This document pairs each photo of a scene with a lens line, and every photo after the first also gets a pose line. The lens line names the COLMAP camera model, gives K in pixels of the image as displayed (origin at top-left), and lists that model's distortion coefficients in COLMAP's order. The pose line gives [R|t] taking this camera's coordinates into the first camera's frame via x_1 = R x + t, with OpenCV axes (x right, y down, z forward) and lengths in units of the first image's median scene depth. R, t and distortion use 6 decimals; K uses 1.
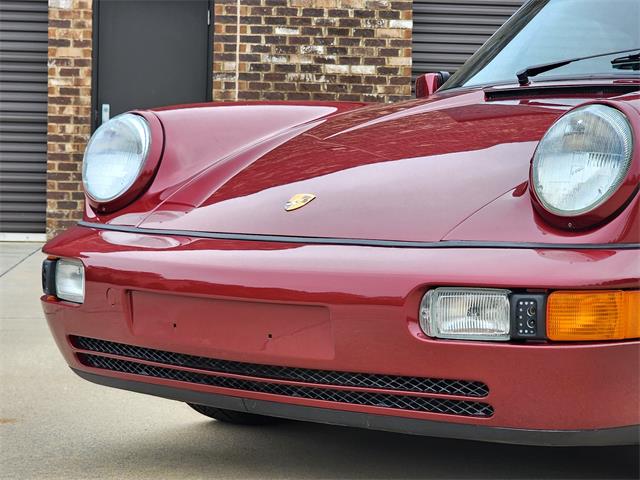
lens RADIAL K [[1540.9, 0, 320.0], [0, 1540.9, 240.0], [0, 0, 1]] dist [-0.302548, 4.291764]
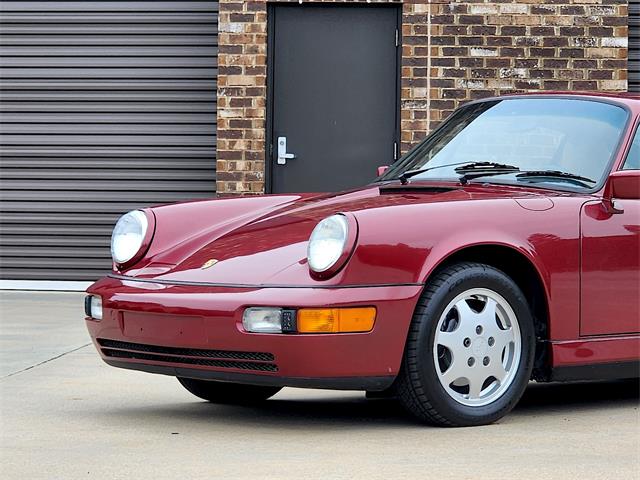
lens RADIAL K [[2322.3, 0, 320.0], [0, 2322.3, 240.0], [0, 0, 1]] dist [-1.107179, 23.450474]
pose [[0.985834, -0.005912, -0.167618, 0.106760], [0.001997, 0.999722, -0.023511, 0.002275], [0.167711, 0.022843, 0.985572, -0.315170]]
